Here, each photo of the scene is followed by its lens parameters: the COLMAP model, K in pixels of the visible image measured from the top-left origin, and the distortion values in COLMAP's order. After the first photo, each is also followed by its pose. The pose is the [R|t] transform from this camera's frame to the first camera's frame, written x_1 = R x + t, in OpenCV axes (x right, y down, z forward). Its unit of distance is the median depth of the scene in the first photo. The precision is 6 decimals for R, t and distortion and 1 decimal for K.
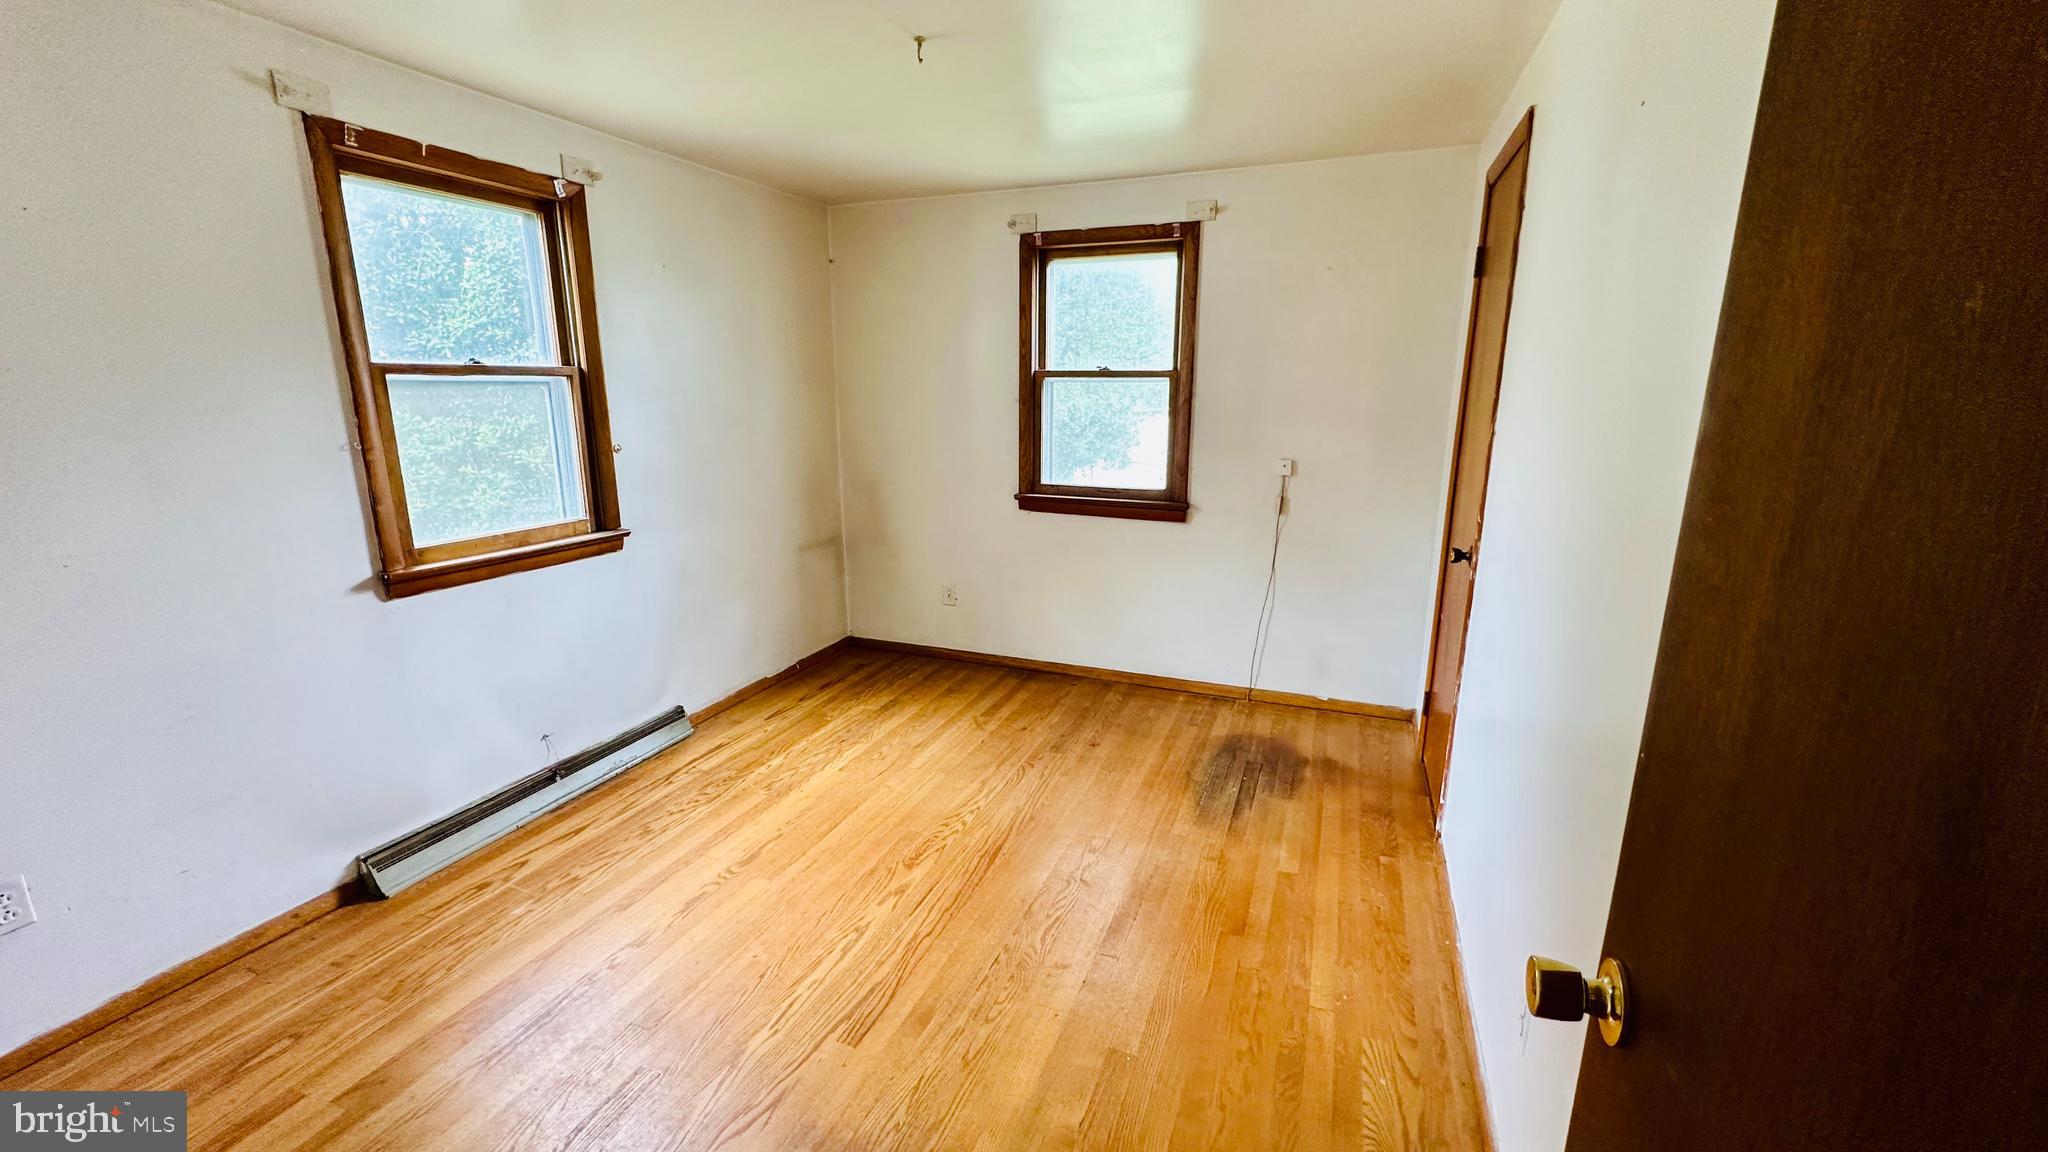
lens RADIAL K [[819.3, 0, 1027.1], [0, 819.3, 576.7], [0, 0, 1]] dist [-0.001070, 0.000142]
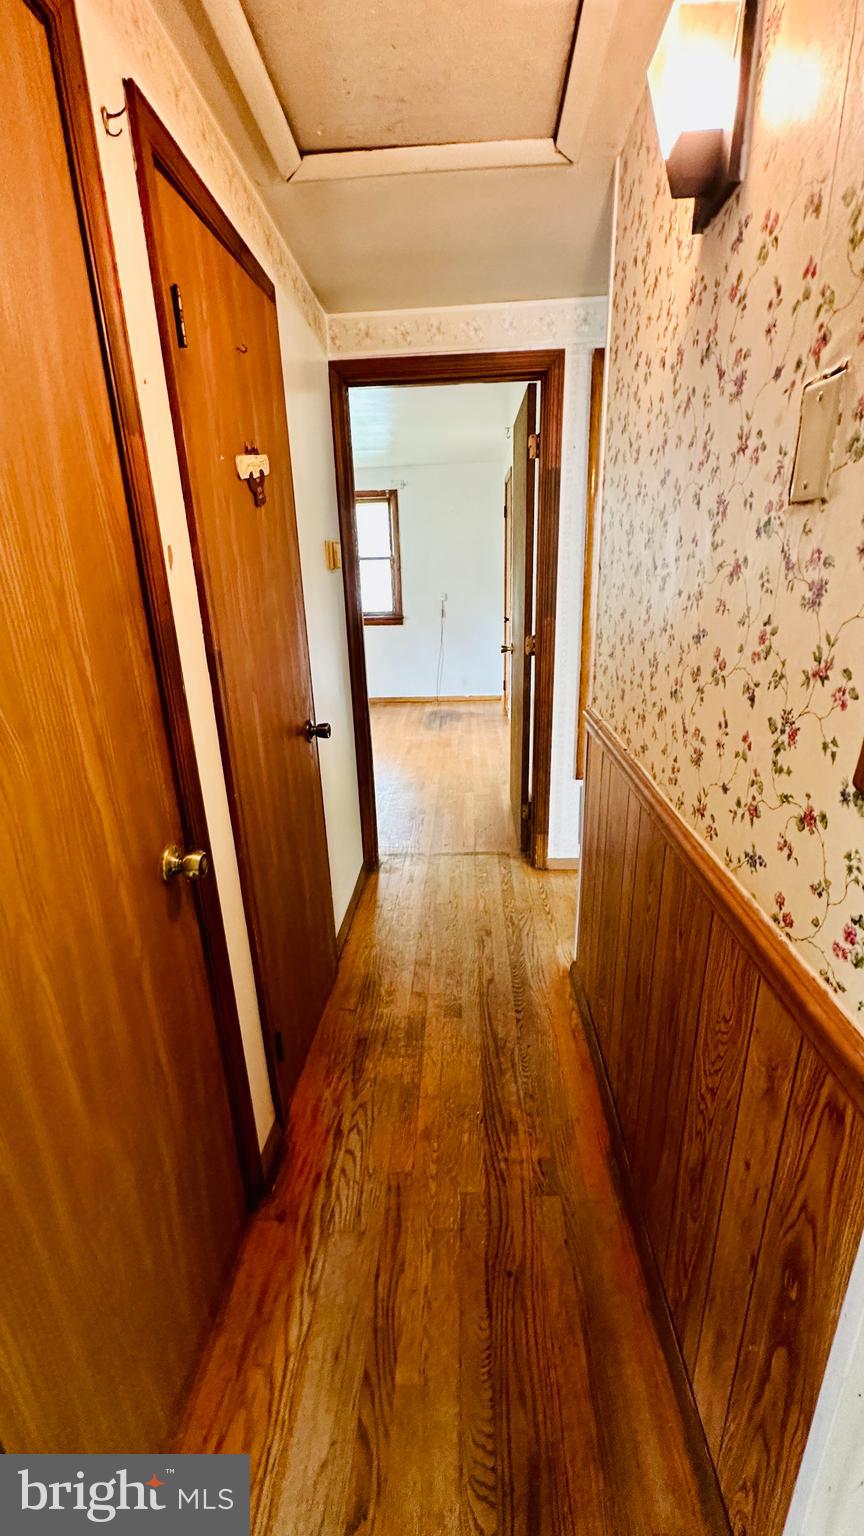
lens RADIAL K [[614.5, 0, 432.0], [0, 614.5, 768.0], [0, 0, 1]] dist [-0.001070, 0.000142]
pose [[0.949392, -0.127037, 0.287258, -0.313524], [0.102196, 0.989731, 0.099940, 0.191420], [-0.297004, -0.065526, 0.952625, -0.780684]]
